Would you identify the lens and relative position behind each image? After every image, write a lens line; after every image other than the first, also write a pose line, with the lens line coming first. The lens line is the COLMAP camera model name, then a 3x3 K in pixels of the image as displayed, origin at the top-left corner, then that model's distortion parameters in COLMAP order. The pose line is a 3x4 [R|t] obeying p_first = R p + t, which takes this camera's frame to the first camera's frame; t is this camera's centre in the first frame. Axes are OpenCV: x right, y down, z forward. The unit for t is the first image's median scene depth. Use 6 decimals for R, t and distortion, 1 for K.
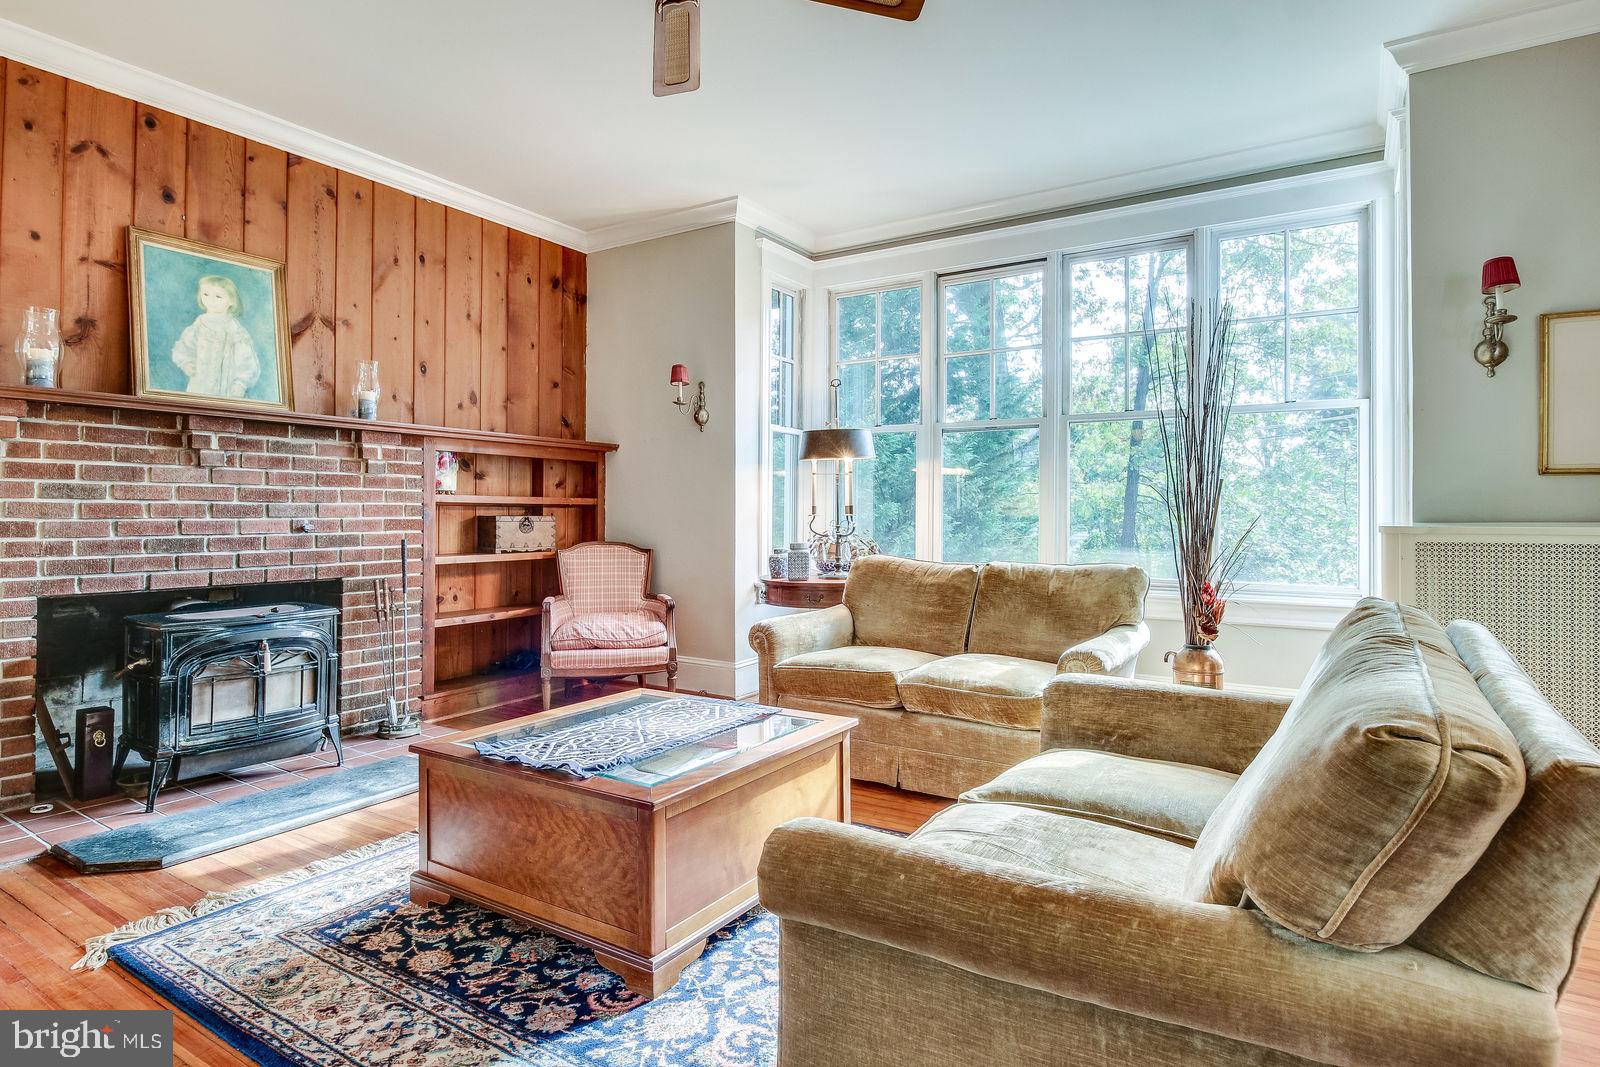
lens RADIAL K [[845.7, 0, 804.5], [0, 845.7, 507.1], [0, 0, 1]] dist [0.000659, -0.009301]
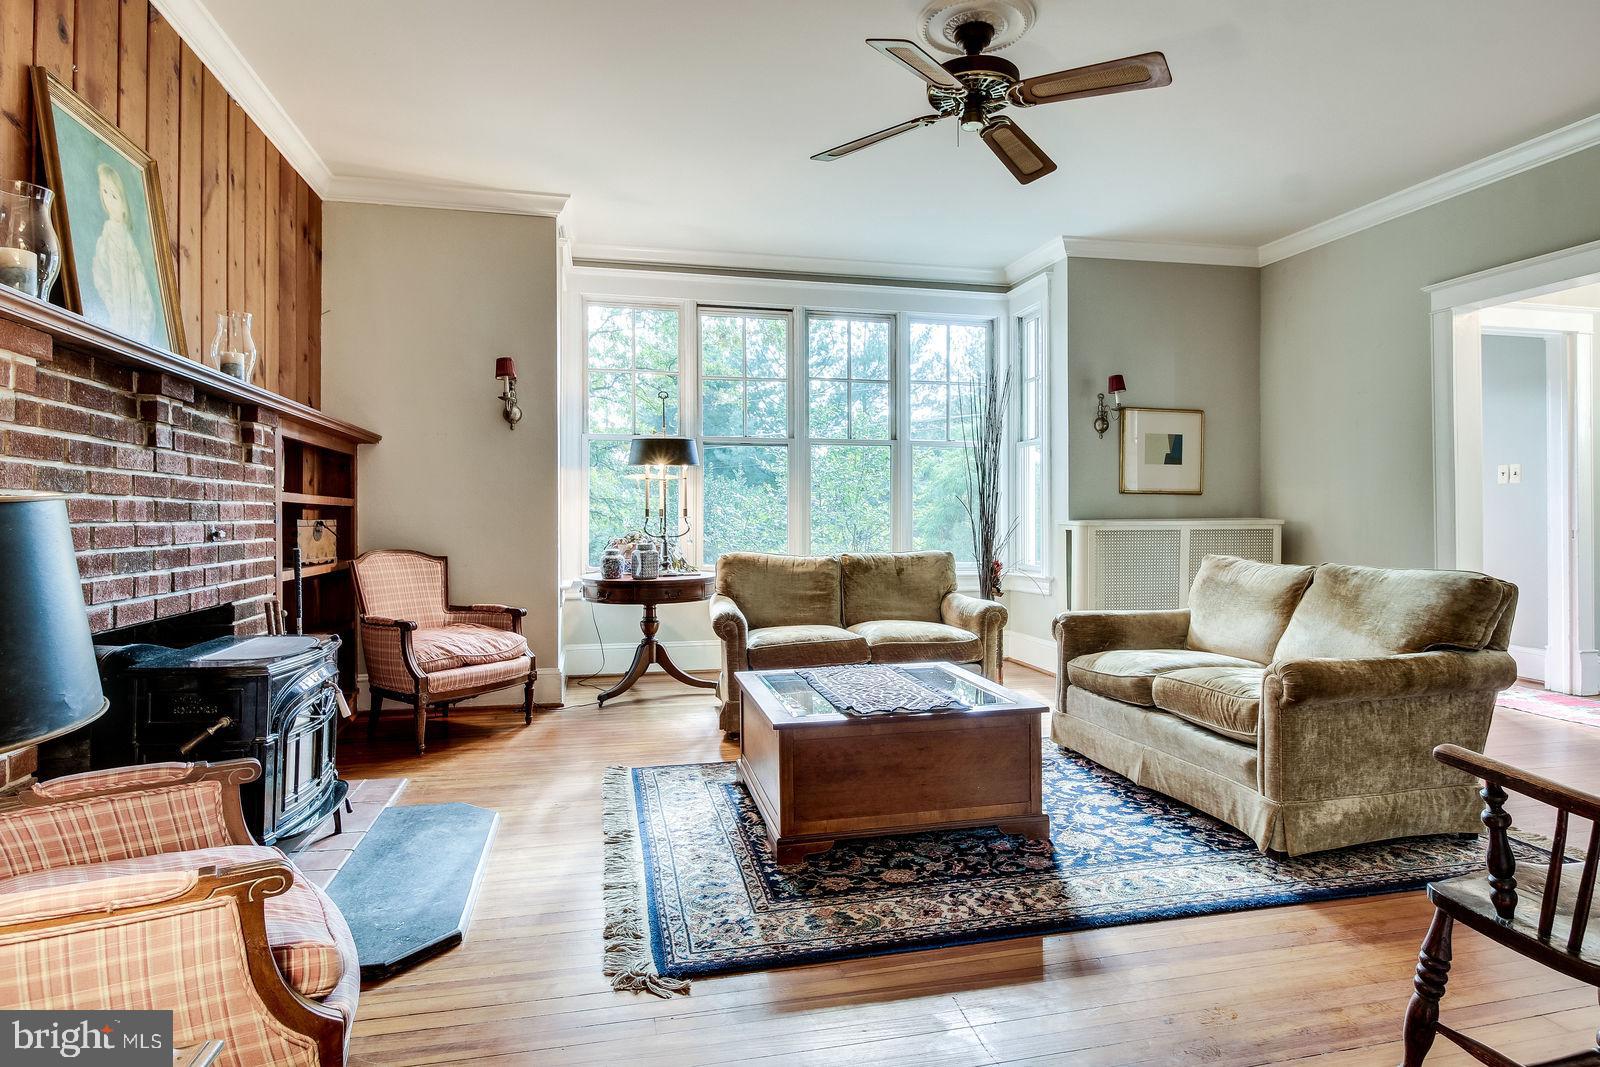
lens RADIAL K [[864.5, 0, 801.0], [0, 864.5, 522.3], [0, 0, 1]] dist [-0.003784, -0.002105]
pose [[0.711765, -0.005832, 0.702393, -1.248239], [-0.001851, 0.999946, 0.010179, 0.007939], [-0.702415, -0.008545, 0.711717, 0.182099]]
